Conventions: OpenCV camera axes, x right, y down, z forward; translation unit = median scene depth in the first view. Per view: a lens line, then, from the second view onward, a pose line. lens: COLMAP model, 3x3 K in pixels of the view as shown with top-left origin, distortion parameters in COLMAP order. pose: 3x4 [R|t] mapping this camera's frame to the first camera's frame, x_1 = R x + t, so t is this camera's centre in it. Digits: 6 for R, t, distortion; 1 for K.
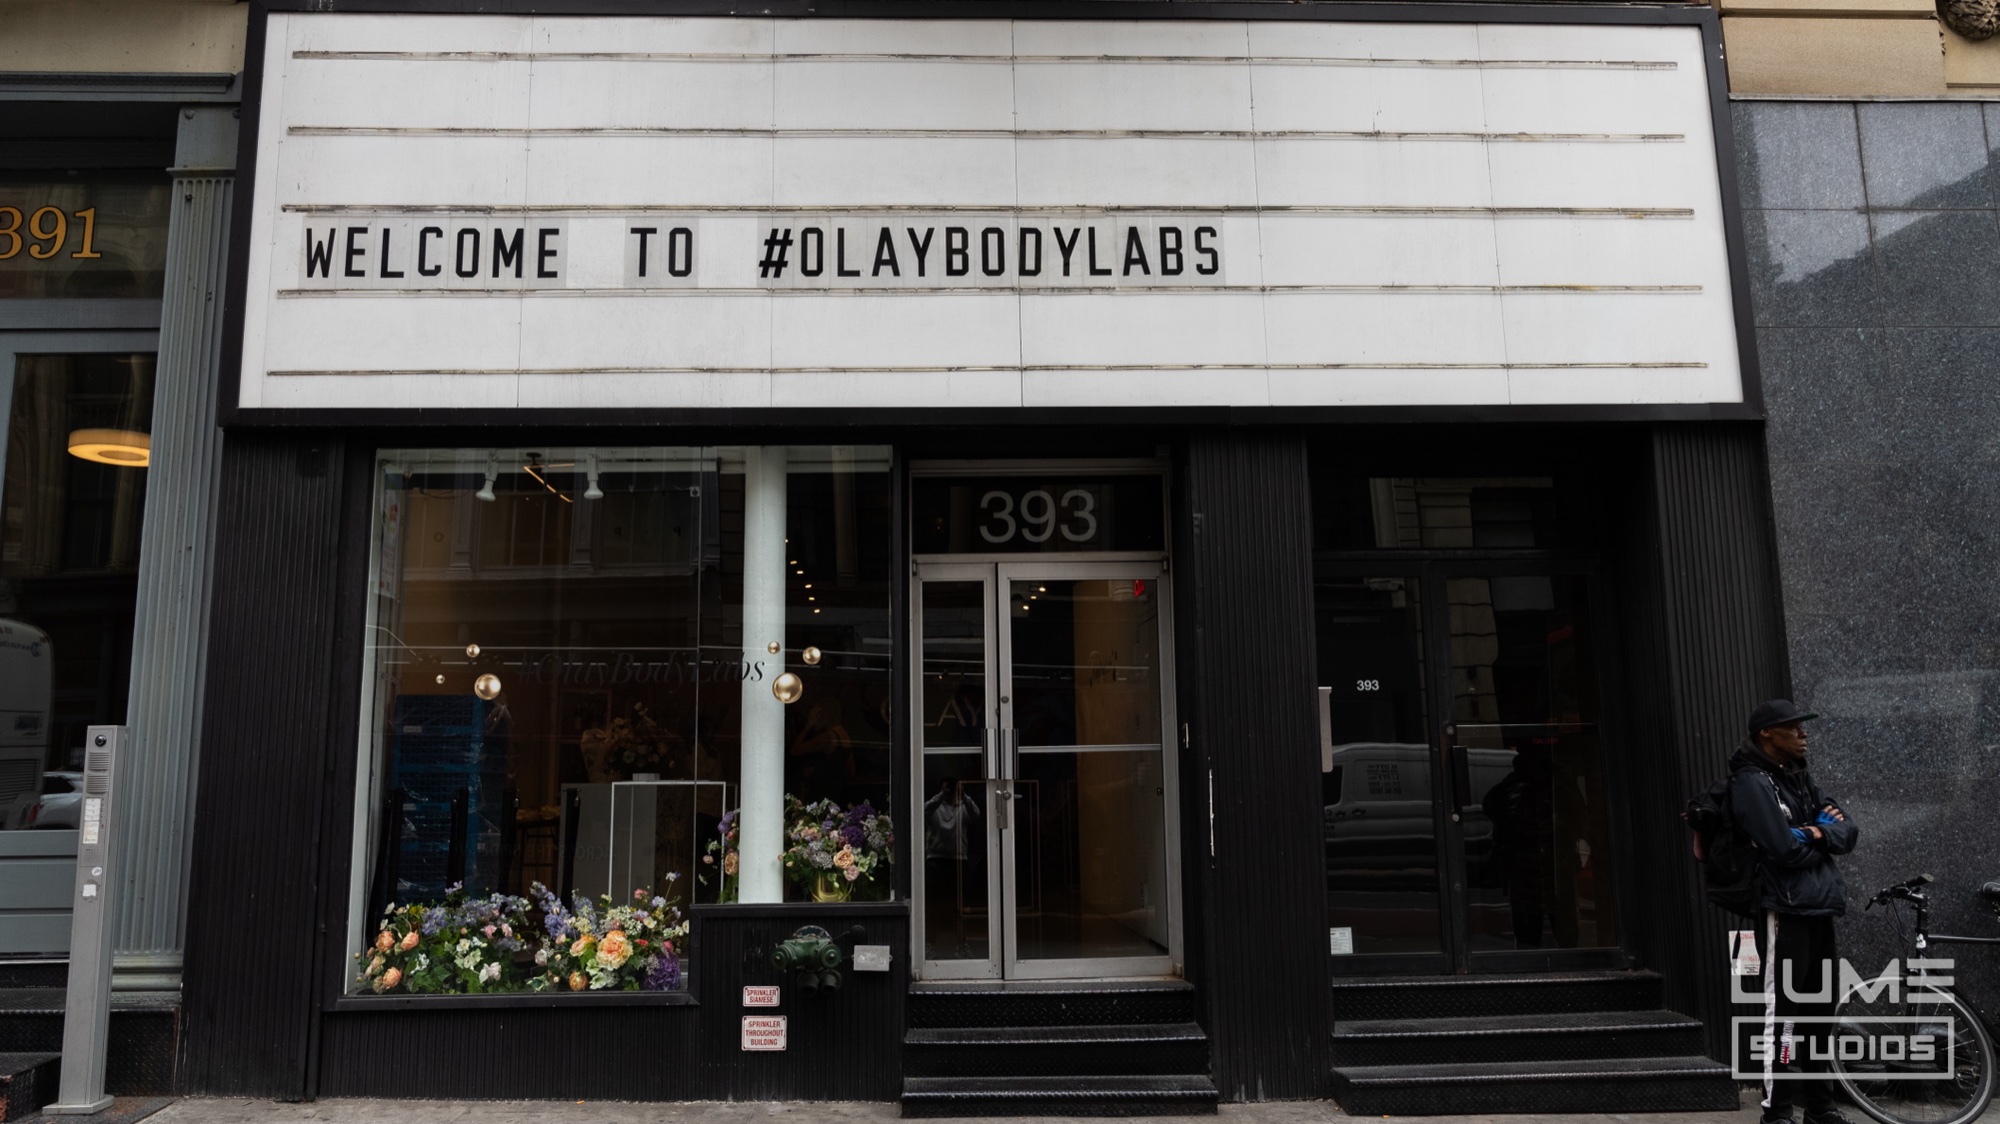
lens RADIAL K [[1309.9, 0, 984.8], [0, 1309.9, 556.1], [0, 0, 1]] dist [-0.009829, 0.004197]
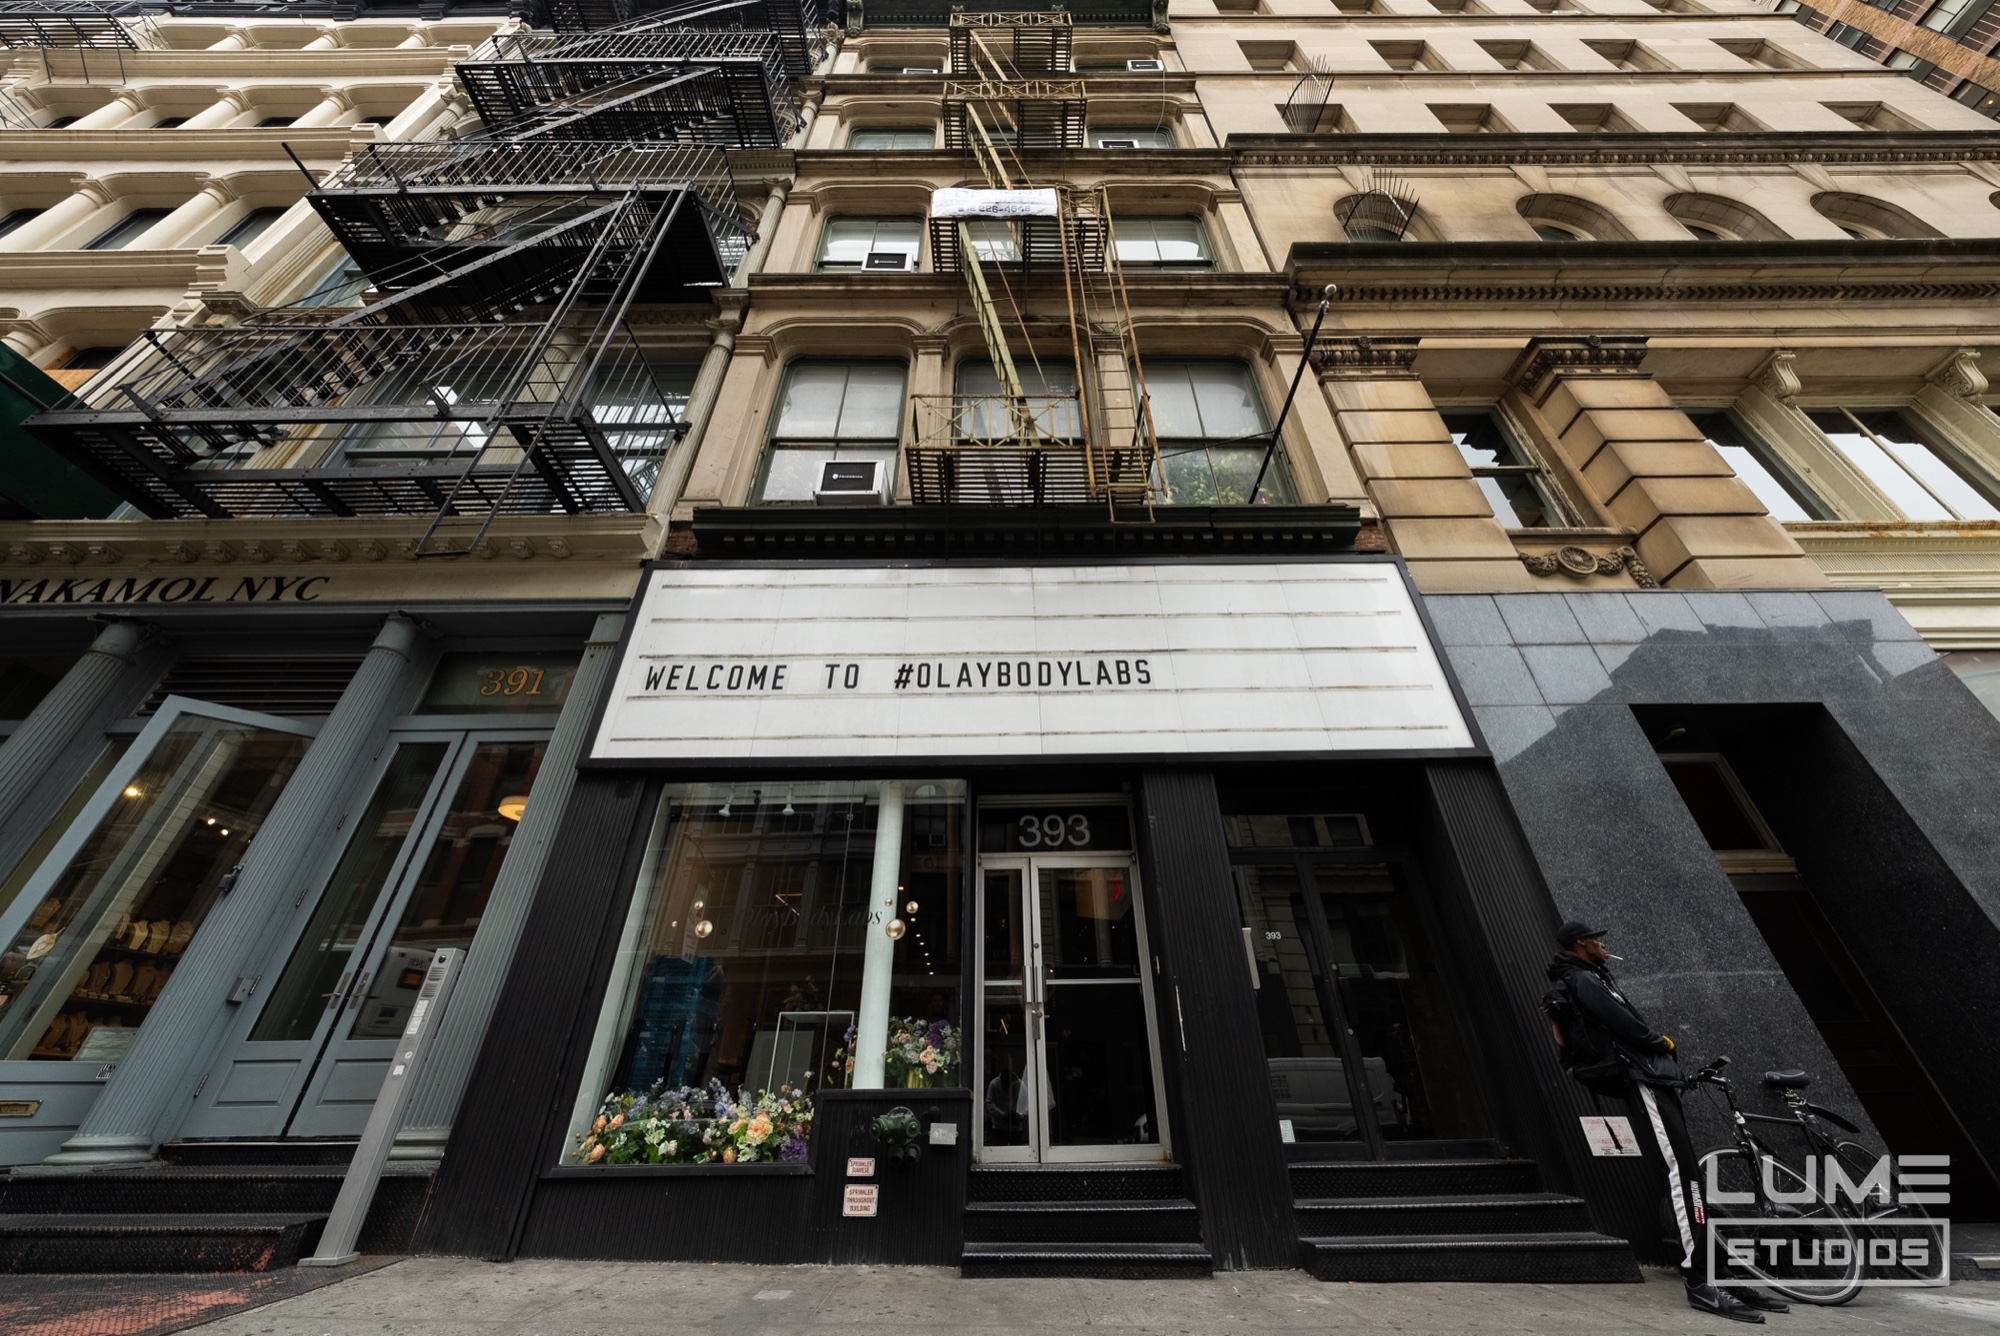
lens RADIAL K [[669.0, 0, 1000.8], [0, 669.0, 670.0], [0, 0, 1]] dist [0.002551, 0.000326]
pose [[0.999385, -0.016008, -0.031200, 0.003350], [0.002445, 0.919366, -0.393397, 0.126129], [0.034982, 0.393079, 0.918839, 0.152676]]
